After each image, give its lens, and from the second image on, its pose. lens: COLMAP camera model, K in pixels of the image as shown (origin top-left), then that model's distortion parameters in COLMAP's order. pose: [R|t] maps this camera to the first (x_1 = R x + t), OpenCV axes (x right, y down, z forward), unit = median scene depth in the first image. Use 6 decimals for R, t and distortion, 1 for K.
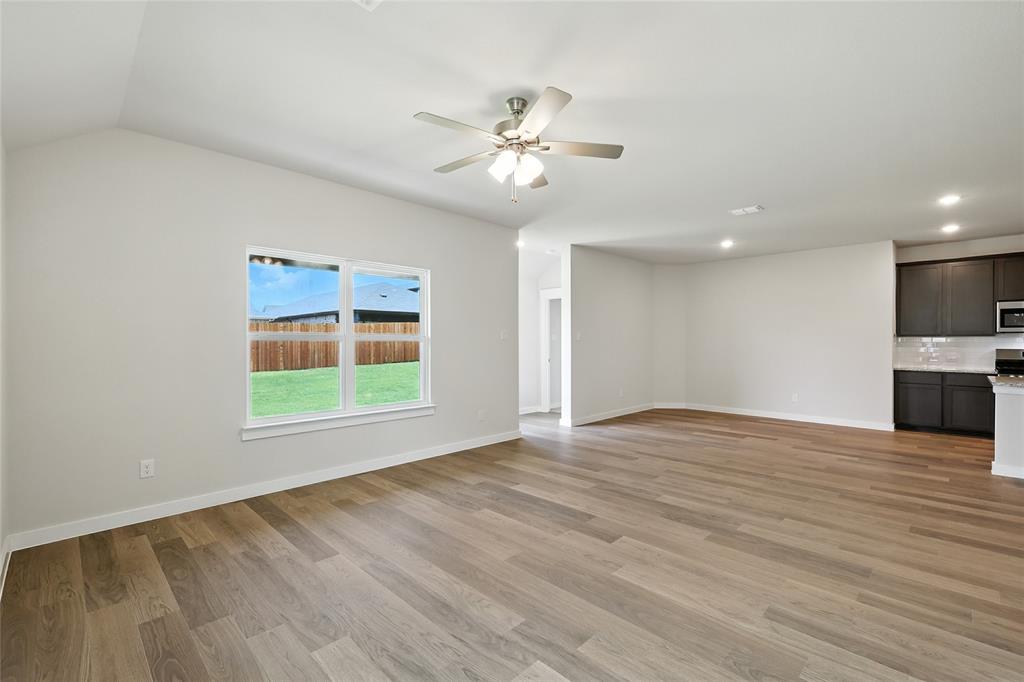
lens RADIAL K [[449.3, 0, 507.6], [0, 449.3, 336.8], [0, 0, 1]] dist [0.003031, -0.001009]
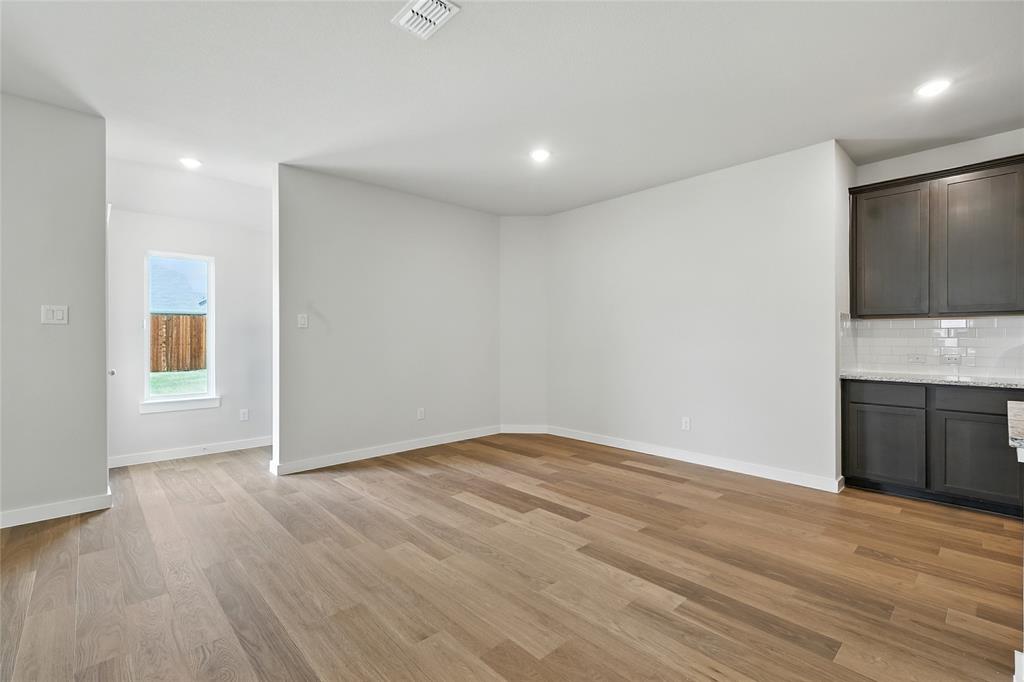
lens RADIAL K [[449.3, 0, 508.4], [0, 449.3, 338.8], [0, 0, 1]] dist [0.003031, -0.001009]
pose [[0.999281, -0.003287, -0.037765, 0.819266], [0.003587, 0.999963, 0.007880, 0.033549], [0.037737, -0.008010, 0.999256, 0.753946]]
